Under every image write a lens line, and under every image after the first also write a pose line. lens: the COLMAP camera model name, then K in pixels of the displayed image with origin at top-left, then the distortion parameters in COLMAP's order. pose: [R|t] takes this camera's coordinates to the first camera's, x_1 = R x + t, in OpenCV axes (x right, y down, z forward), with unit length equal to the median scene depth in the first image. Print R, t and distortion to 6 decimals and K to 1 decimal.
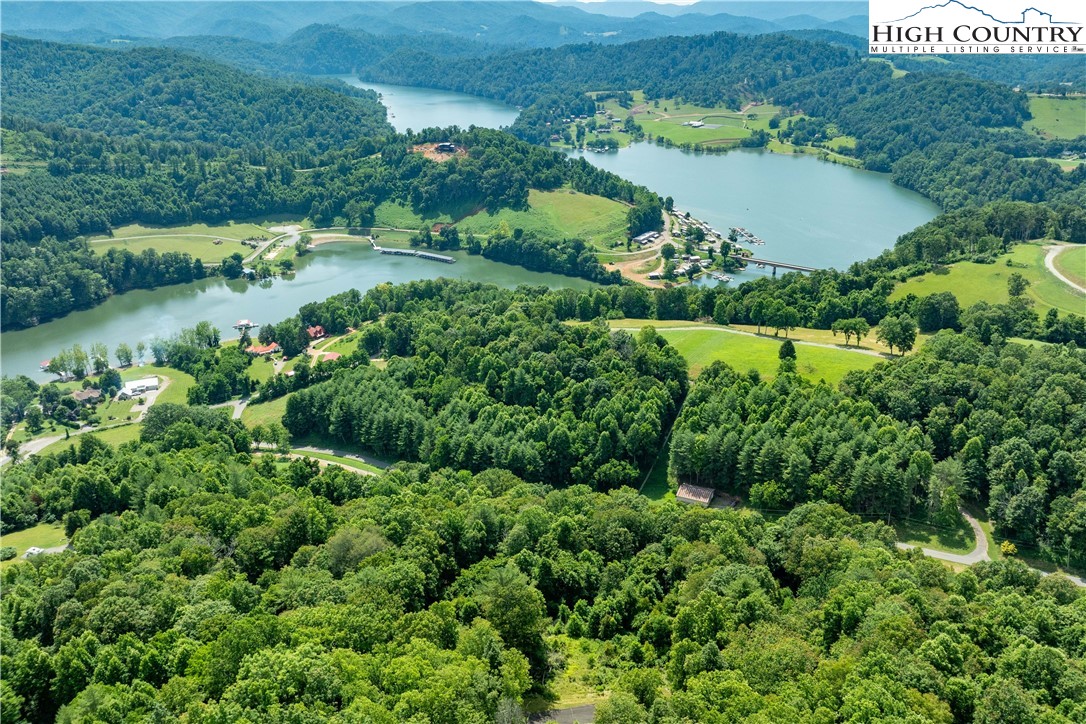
lens RADIAL K [[859.7, 0, 574.2], [0, 859.7, 347.4], [0, 0, 1]] dist [-0.031532, -0.011236]
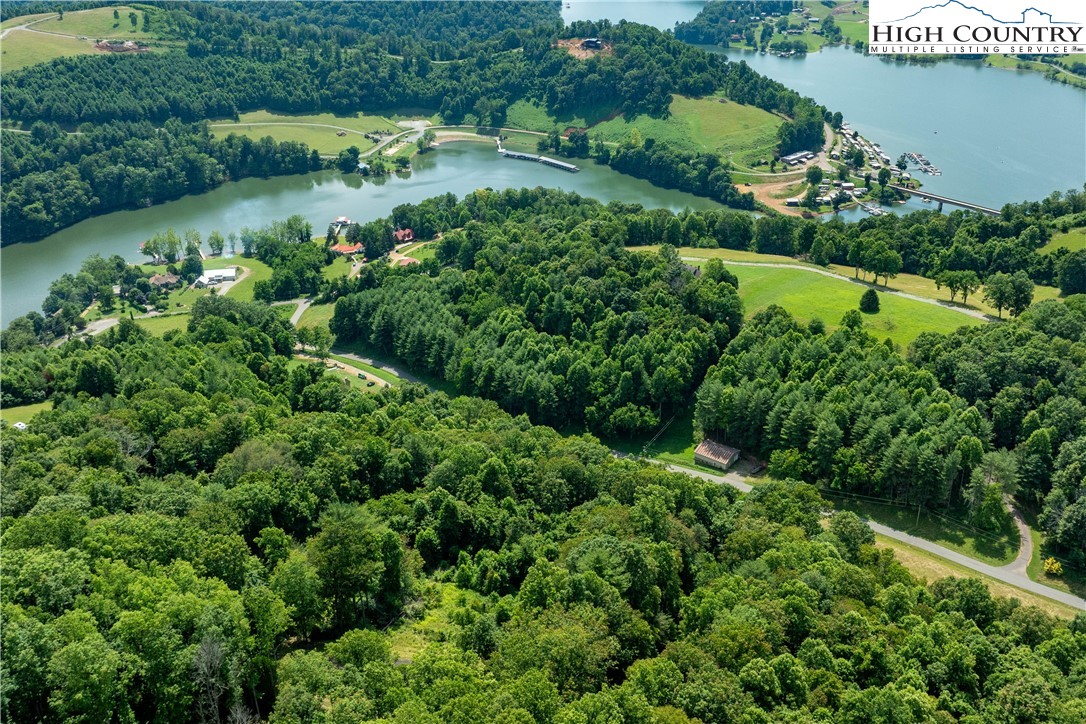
lens RADIAL K [[939.8, 0, 578.6], [0, 939.8, 325.7], [0, 0, 1]] dist [-0.017777, -0.050665]
pose [[0.974147, 0.099762, -0.202694, 0.099470], [-0.086998, 0.993678, 0.070957, -0.008343], [0.208491, -0.051489, 0.976668, 0.017766]]
